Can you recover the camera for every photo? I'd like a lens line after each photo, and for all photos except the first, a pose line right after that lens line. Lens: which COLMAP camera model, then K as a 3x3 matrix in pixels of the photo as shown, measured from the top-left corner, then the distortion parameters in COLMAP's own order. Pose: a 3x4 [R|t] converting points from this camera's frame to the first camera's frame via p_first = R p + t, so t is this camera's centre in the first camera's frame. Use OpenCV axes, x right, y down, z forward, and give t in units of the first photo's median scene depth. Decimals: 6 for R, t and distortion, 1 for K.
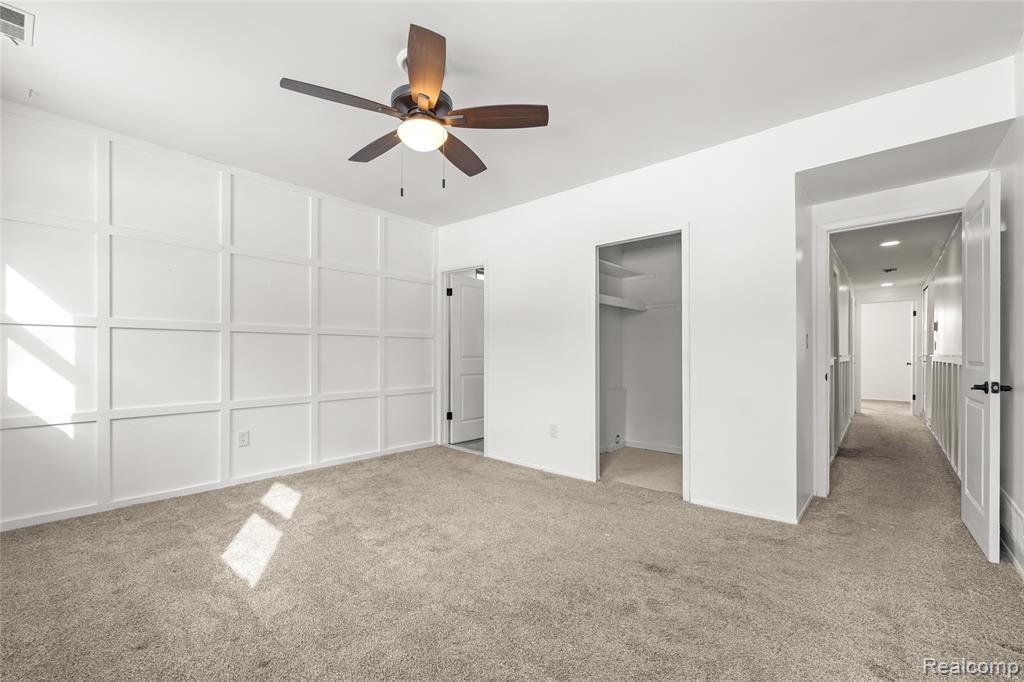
lens RADIAL K [[431.2, 0, 512.1], [0, 431.2, 354.9], [0, 0, 1]] dist [0.003879, 0.000463]
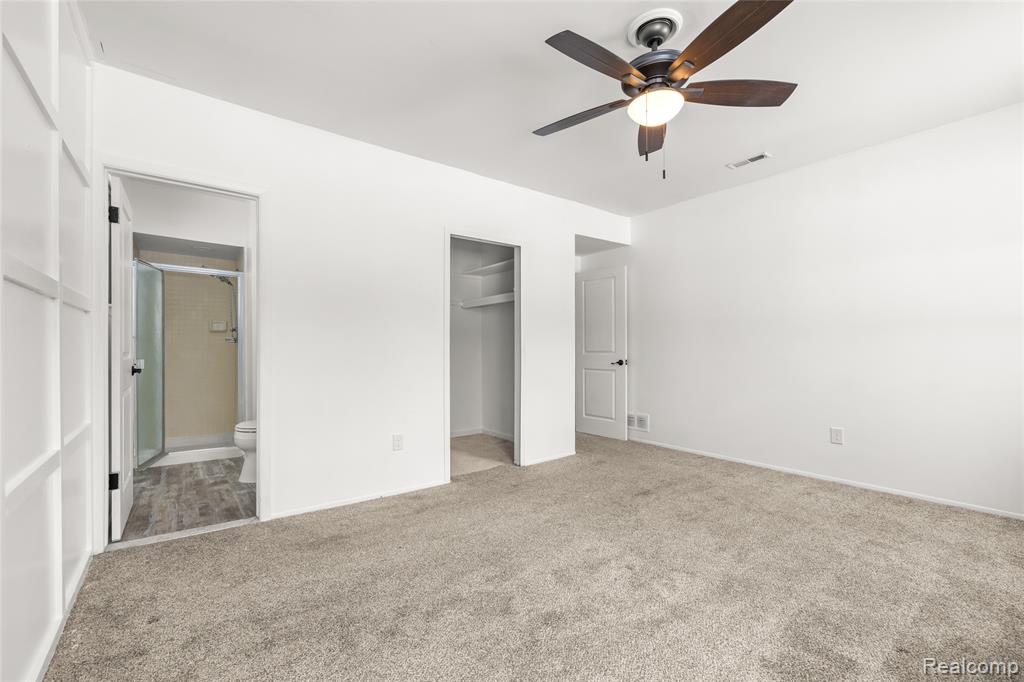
lens RADIAL K [[431.2, 0, 511.4], [0, 431.2, 344.2], [0, 0, 1]] dist [0.003879, 0.000463]
pose [[0.200407, 0.006324, 0.979692, -0.738648], [0.002598, 0.999972, -0.006986, -0.002542], [-0.979709, 0.003945, 0.200385, 0.704623]]
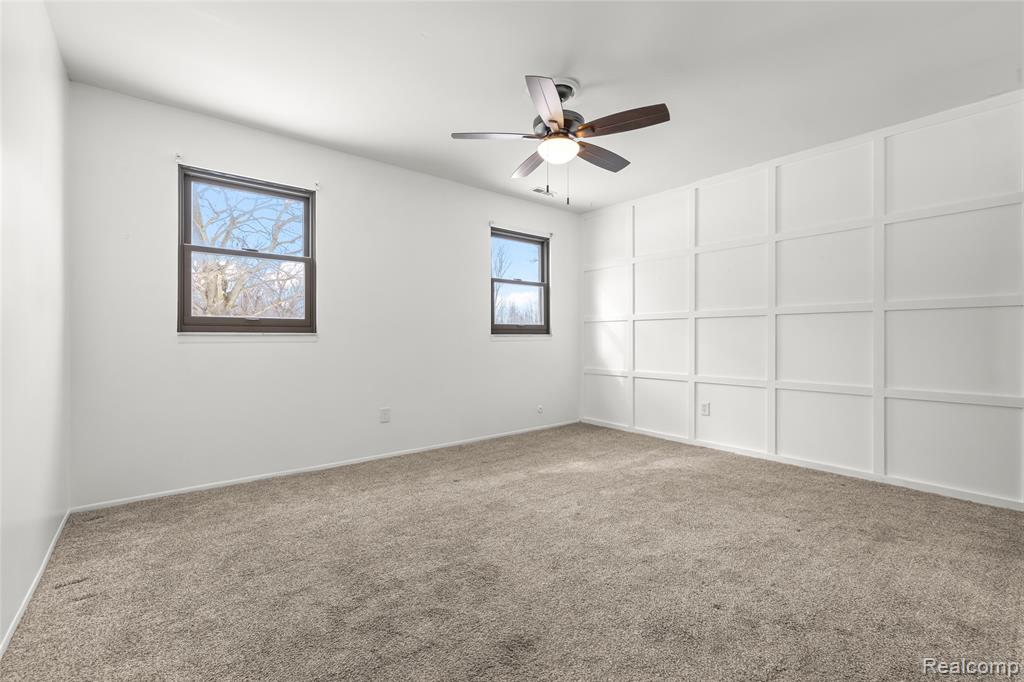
lens RADIAL K [[431.2, 0, 511.6], [0, 431.2, 340.7], [0, 0, 1]] dist [0.003879, 0.000463]
pose [[-0.167384, 0.006538, -0.985870, 0.625237], [0.000399, 0.999978, 0.006564, 0.001045], [0.985892, 0.000706, -0.167383, 0.685375]]
